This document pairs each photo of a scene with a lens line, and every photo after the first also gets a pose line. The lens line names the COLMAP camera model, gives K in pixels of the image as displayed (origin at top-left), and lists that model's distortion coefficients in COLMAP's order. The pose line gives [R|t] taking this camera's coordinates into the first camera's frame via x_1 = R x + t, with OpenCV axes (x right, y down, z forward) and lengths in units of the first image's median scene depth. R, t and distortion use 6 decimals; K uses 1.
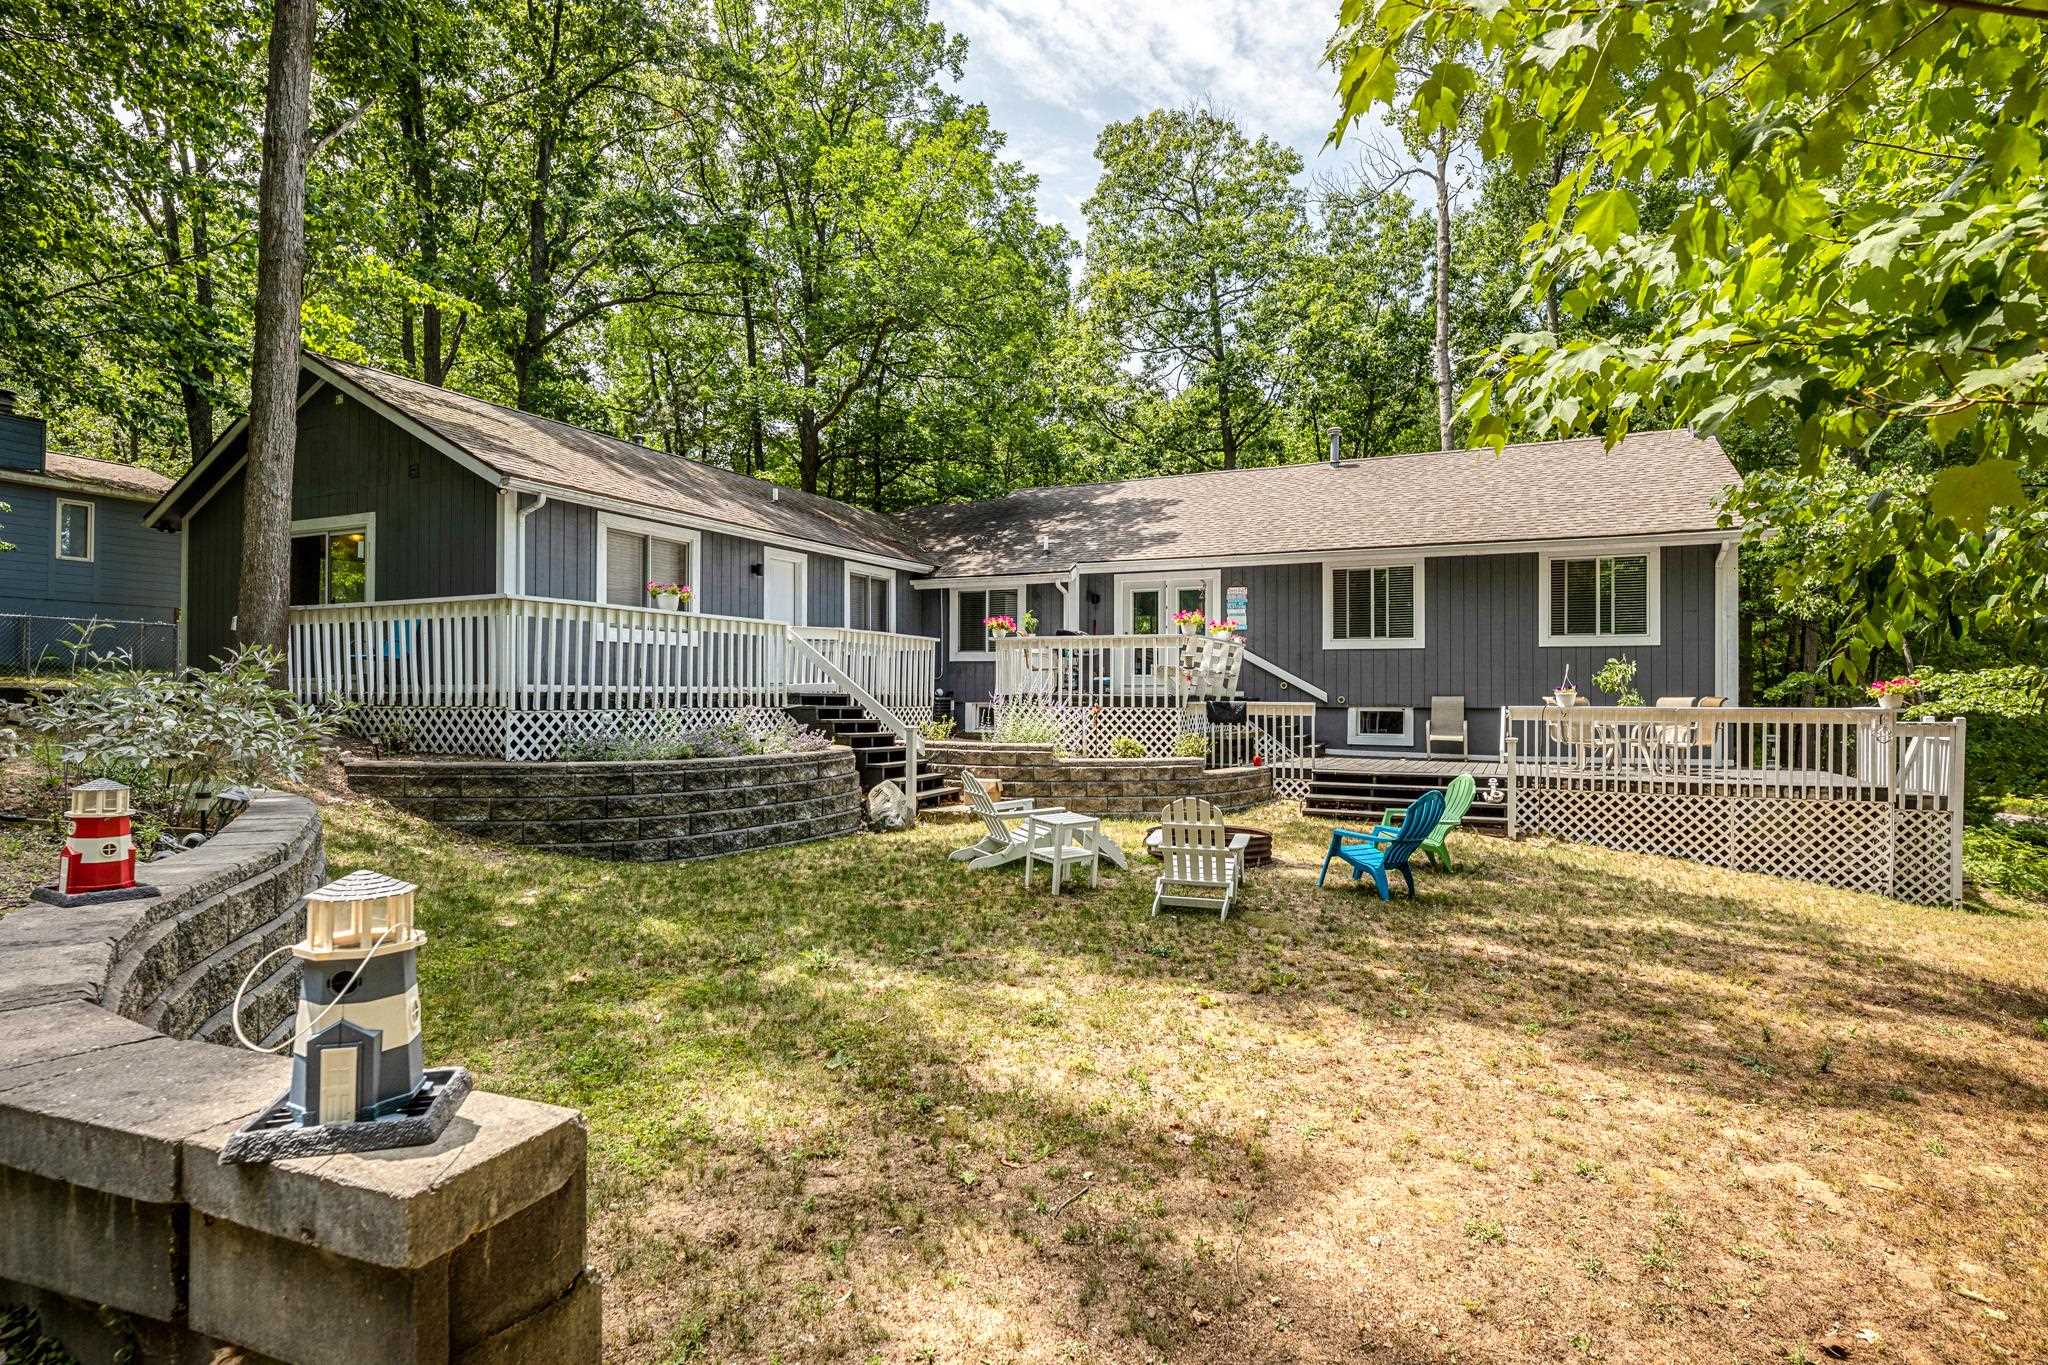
lens RADIAL K [[1013.4, 0, 1027.0], [0, 1013.4, 673.4], [0, 0, 1]] dist [-0.001988, 0.000141]
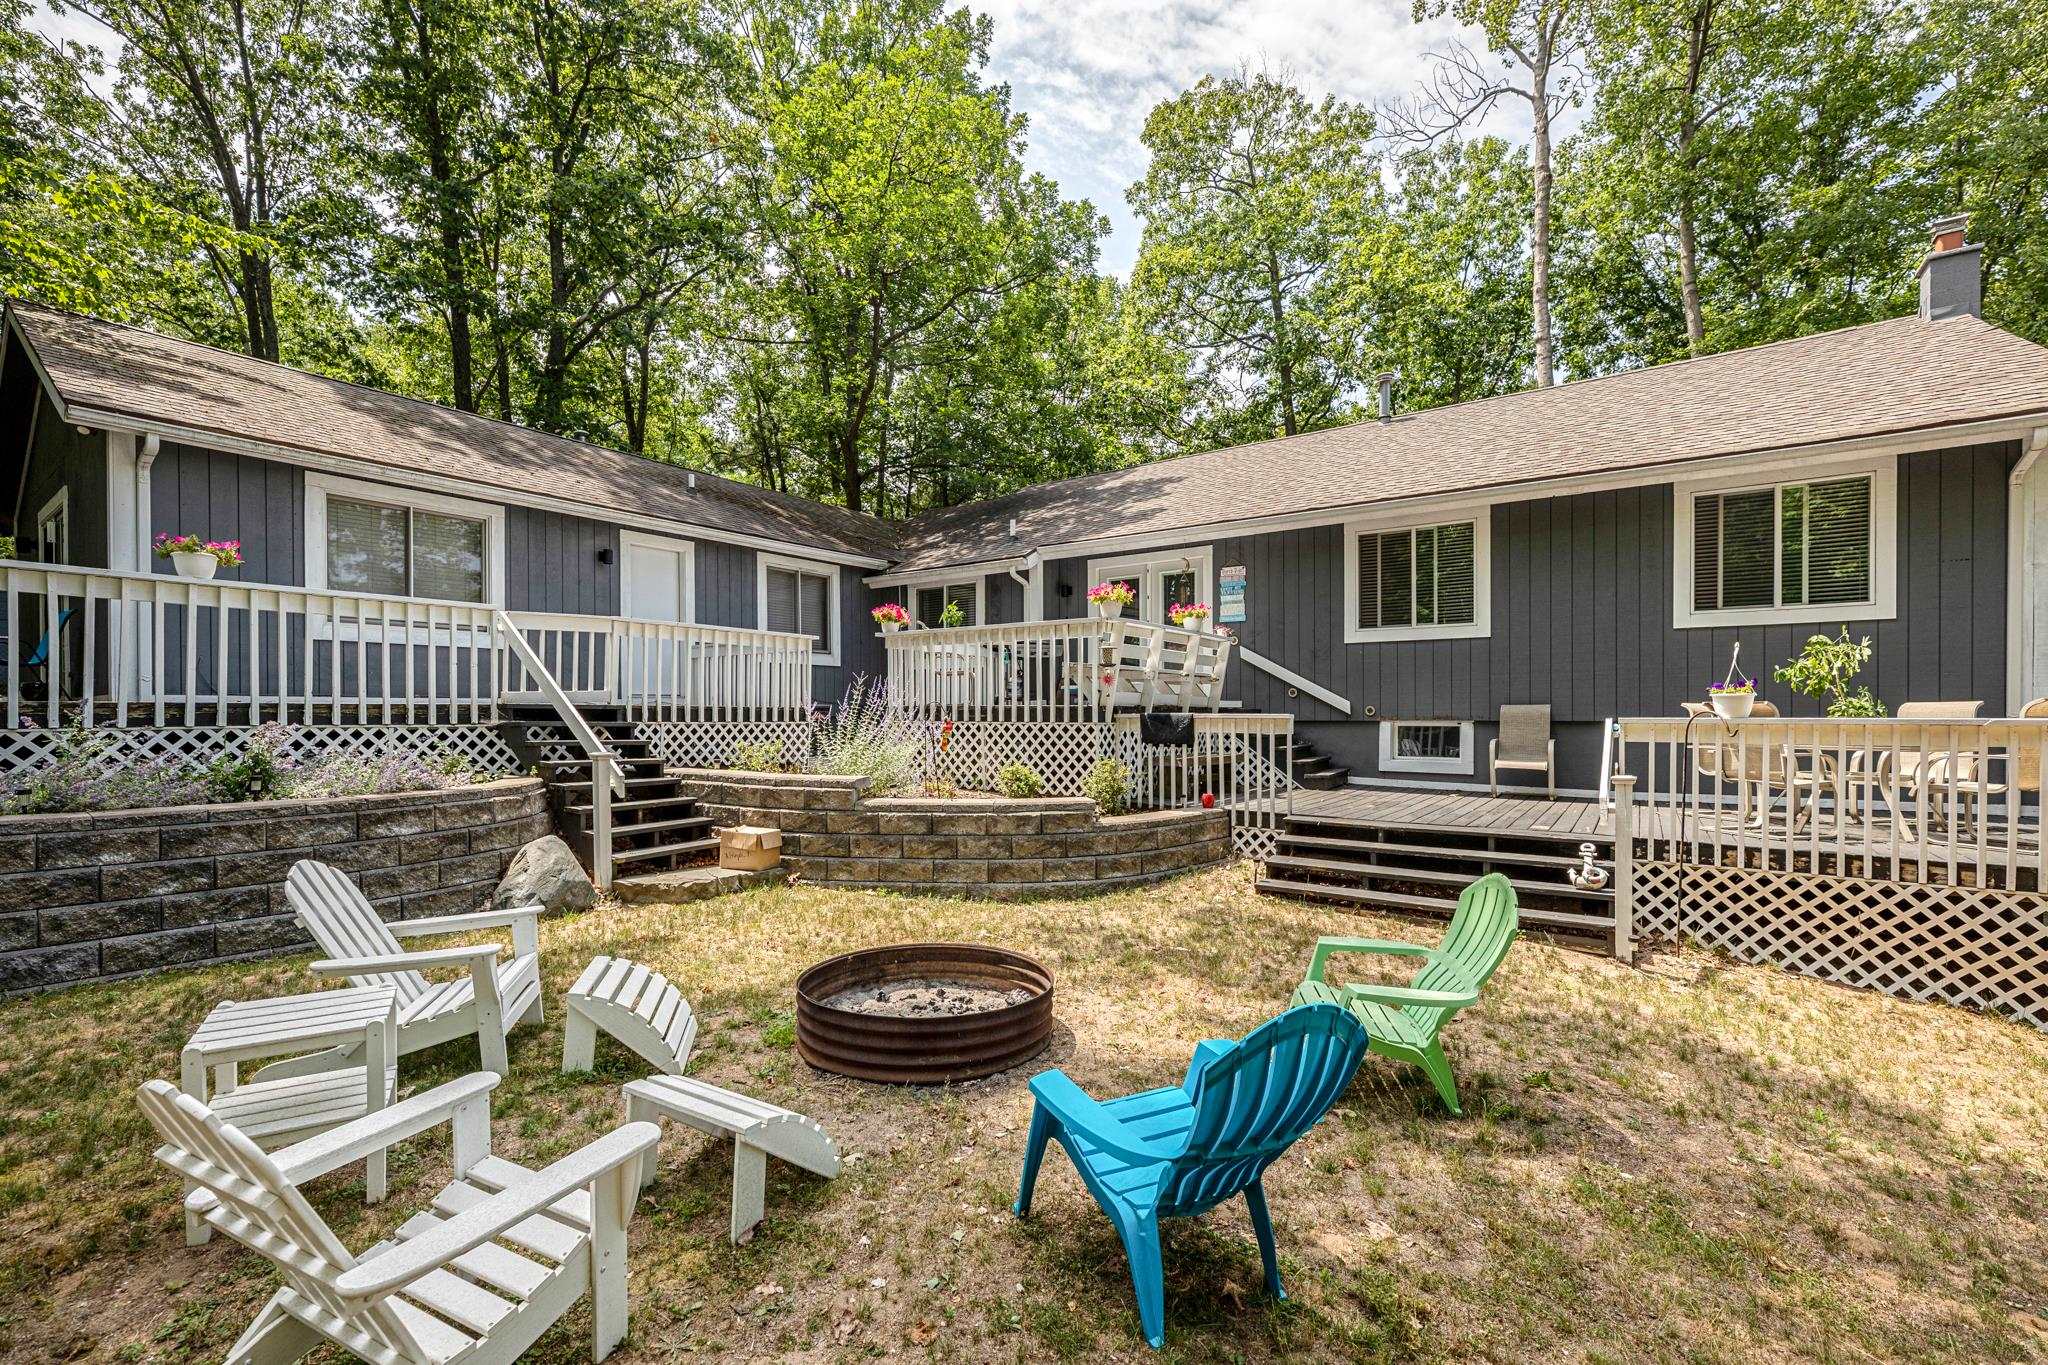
lens RADIAL K [[852.7, 0, 1007.5], [0, 852.7, 708.0], [0, 0, 1]] dist [-0.000022, 0.000550]
pose [[0.982600, -0.006531, -0.185618, 0.179545], [0.009729, 0.999819, 0.016324, 0.012301], [0.185478, -0.017846, 0.982486, 0.368168]]
